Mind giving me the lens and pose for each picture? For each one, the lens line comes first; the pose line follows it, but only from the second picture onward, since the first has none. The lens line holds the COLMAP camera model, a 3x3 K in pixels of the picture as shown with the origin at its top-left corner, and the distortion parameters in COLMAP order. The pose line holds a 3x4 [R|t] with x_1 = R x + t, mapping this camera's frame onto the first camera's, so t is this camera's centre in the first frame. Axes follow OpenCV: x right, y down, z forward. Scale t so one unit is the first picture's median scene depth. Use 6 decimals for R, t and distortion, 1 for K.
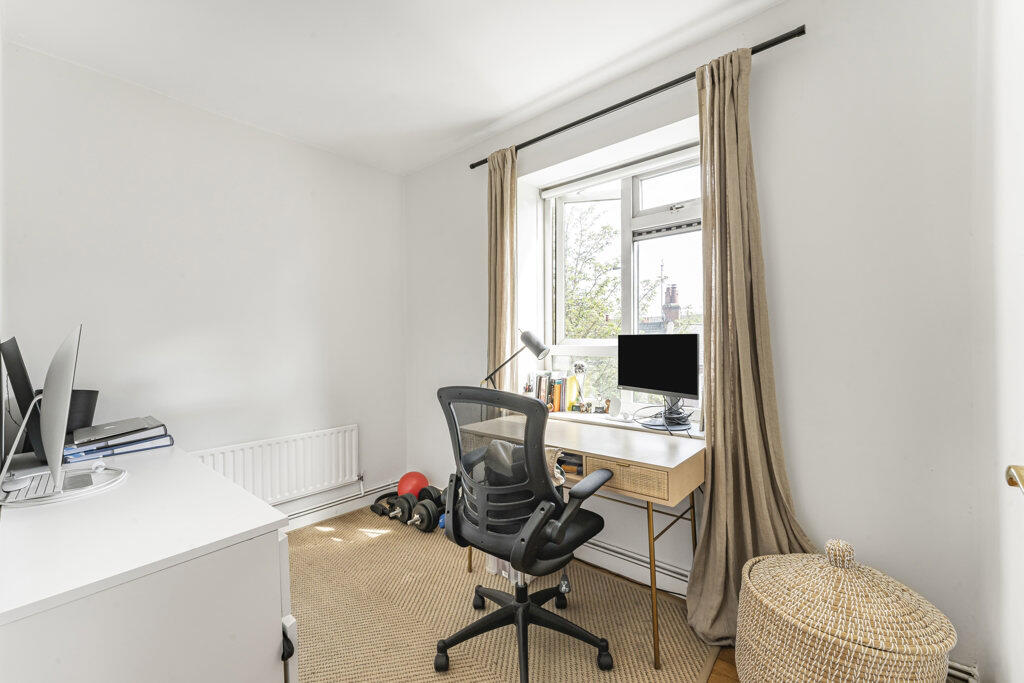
lens RADIAL K [[342.0, 0, 512.0], [0, 342.0, 341.5], [0, 0, 1]] dist [-0.000890, -0.000048]
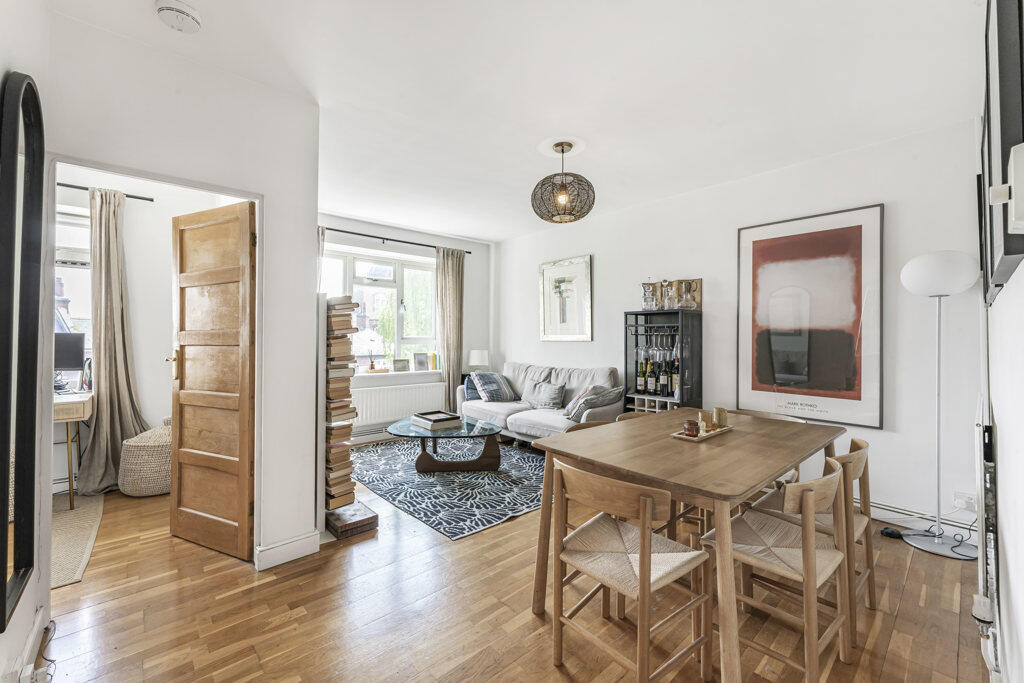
lens RADIAL K [[409.6, 0, 509.7], [0, 409.6, 343.6], [0, 0, 1]] dist [-0.000269, 0.000002]
pose [[0.229034, 0.002645, 0.973415, -1.104641], [-0.022139, 0.999752, 0.002492, -0.023843], [-0.973167, -0.022121, 0.229036, -1.740721]]
